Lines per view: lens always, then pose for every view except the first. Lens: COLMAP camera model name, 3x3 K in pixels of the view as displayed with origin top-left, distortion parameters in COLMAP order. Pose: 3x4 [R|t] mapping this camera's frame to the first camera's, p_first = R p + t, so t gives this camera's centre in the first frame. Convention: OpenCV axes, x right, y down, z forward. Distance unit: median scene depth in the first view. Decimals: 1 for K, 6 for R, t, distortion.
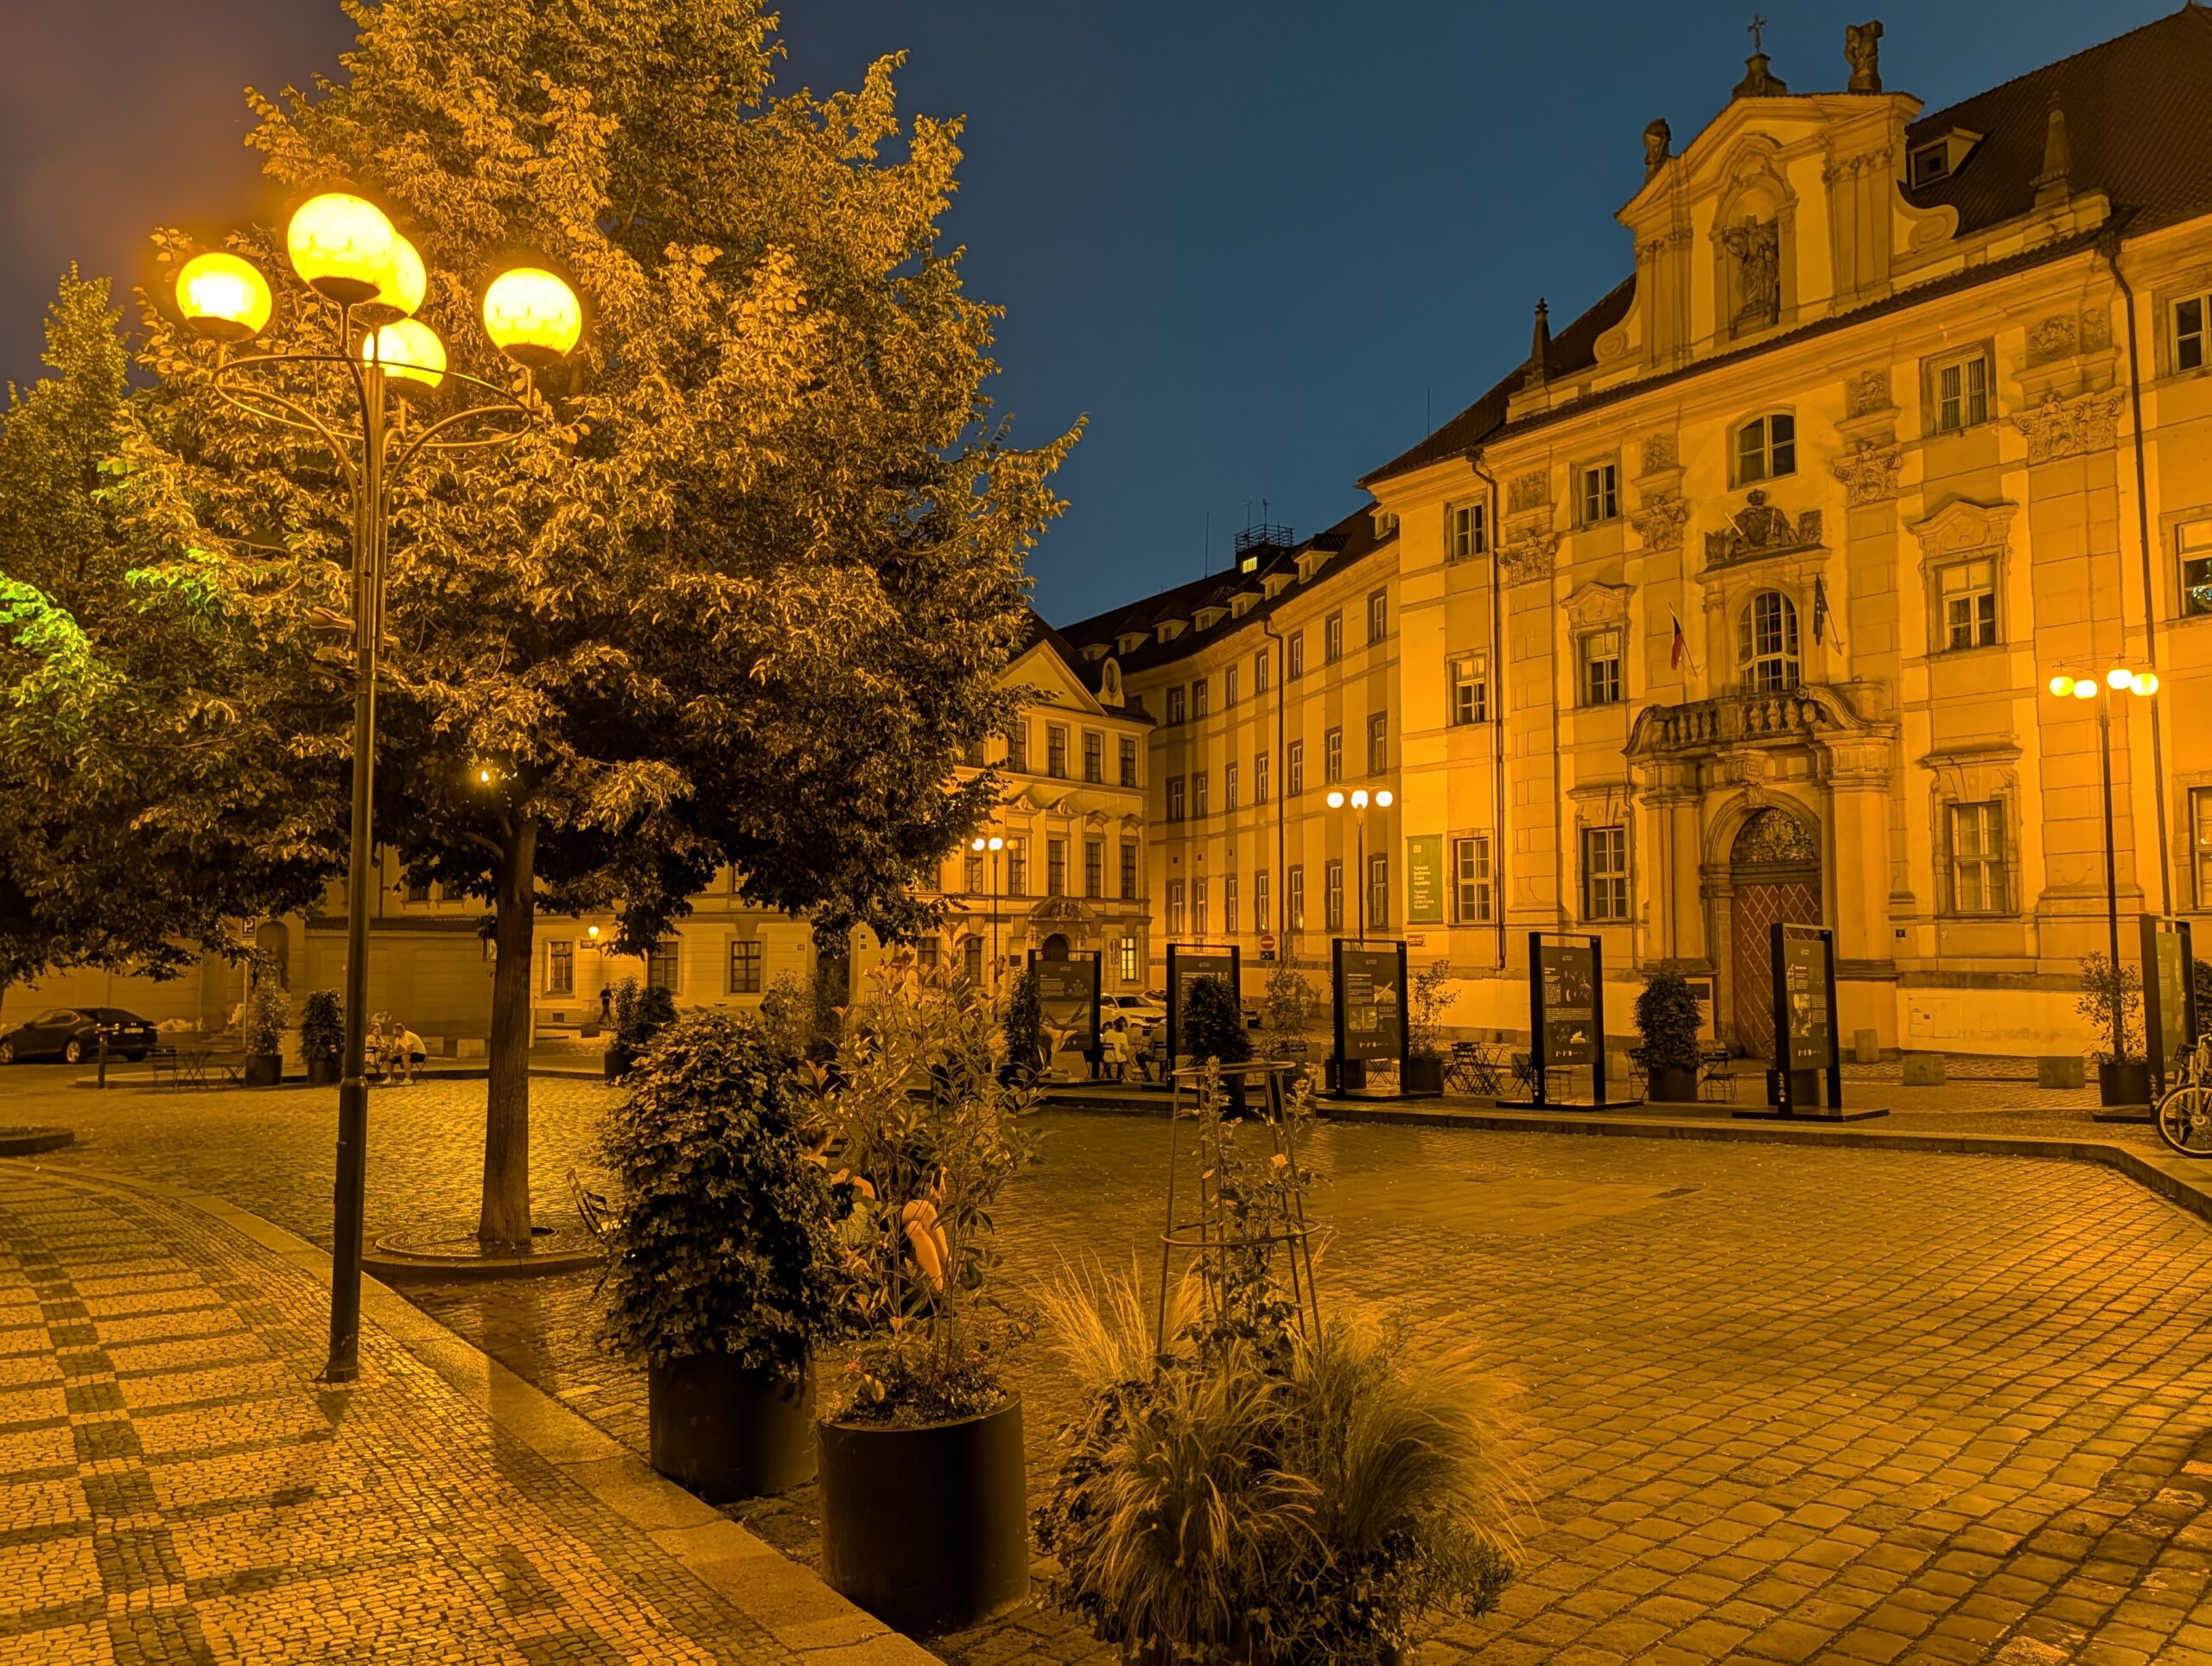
lens RADIAL K [[1848.1, 0, 1106.0], [0, 1848.1, 833.0], [0, 0, 1]] dist [0.016560, -0.016106]
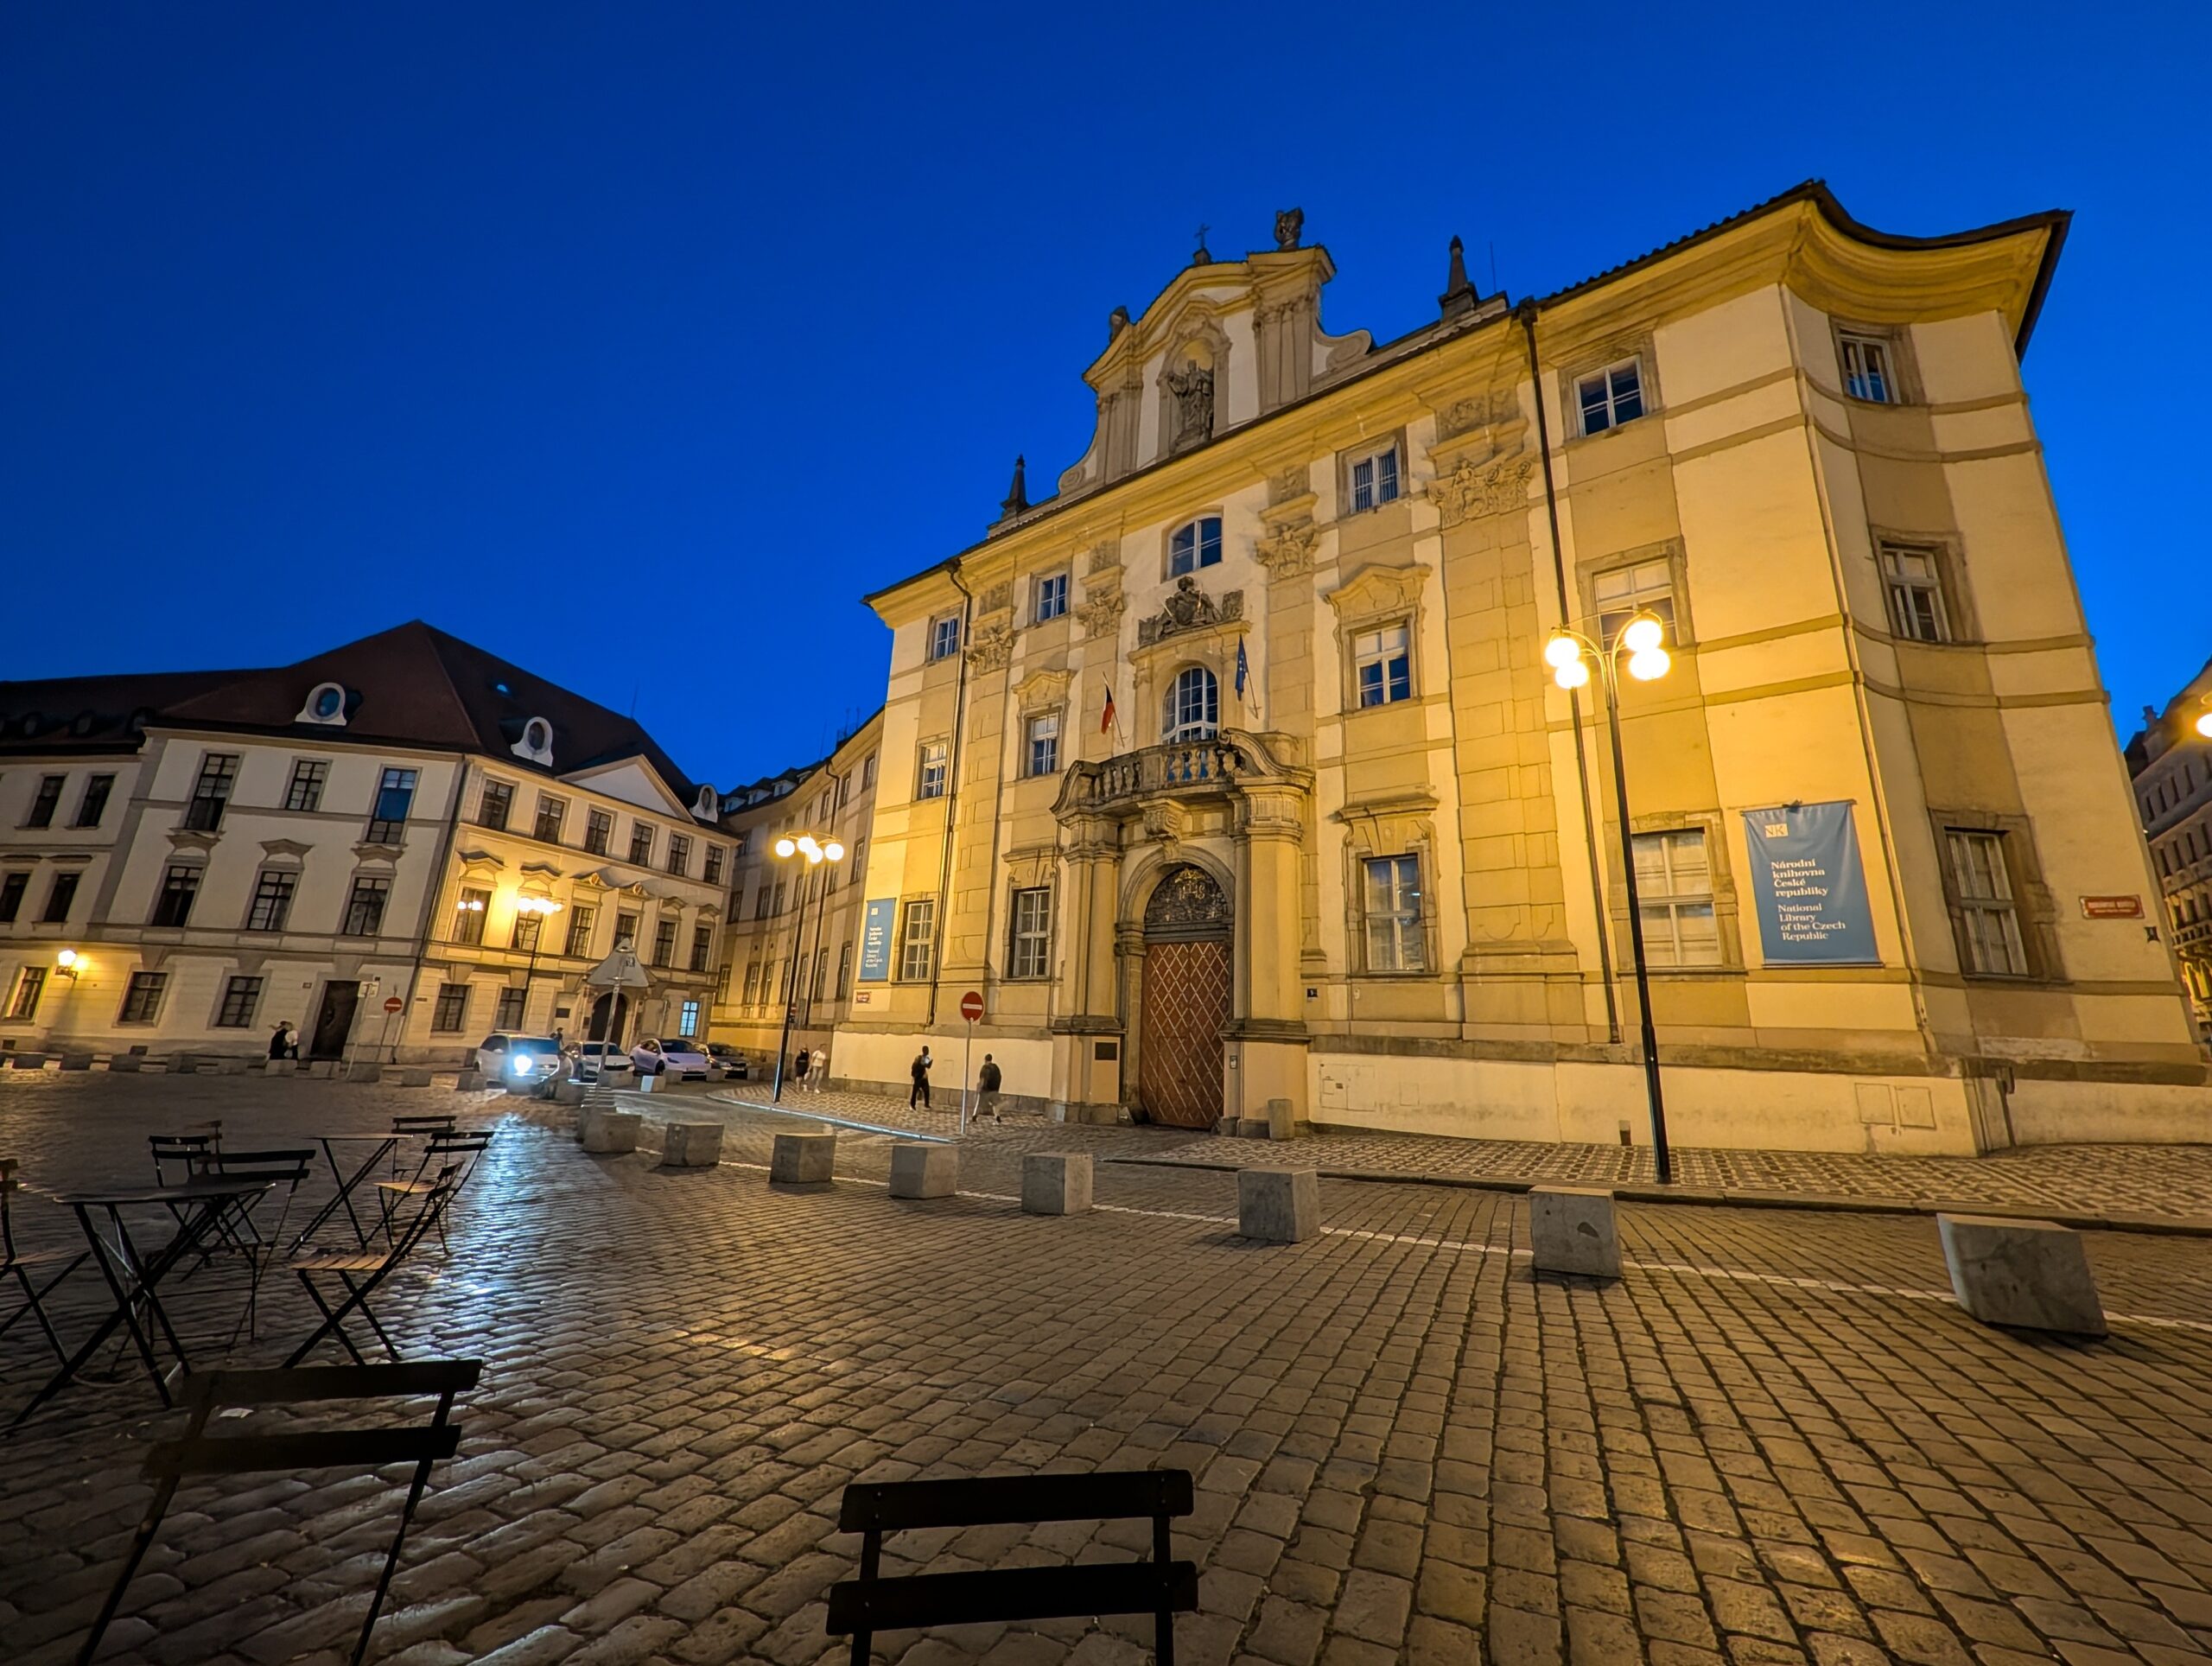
lens RADIAL K [[842.4, 0, 1106.0], [0, 842.4, 833.0], [0, 0, 1]] dist [0.000008, 0.000029]
pose [[0.959001, 0.113607, 0.259634, 0.210255], [-0.063784, 0.979154, -0.192847, 0.064168], [-0.276130, 0.168380, 0.946256, 0.615592]]
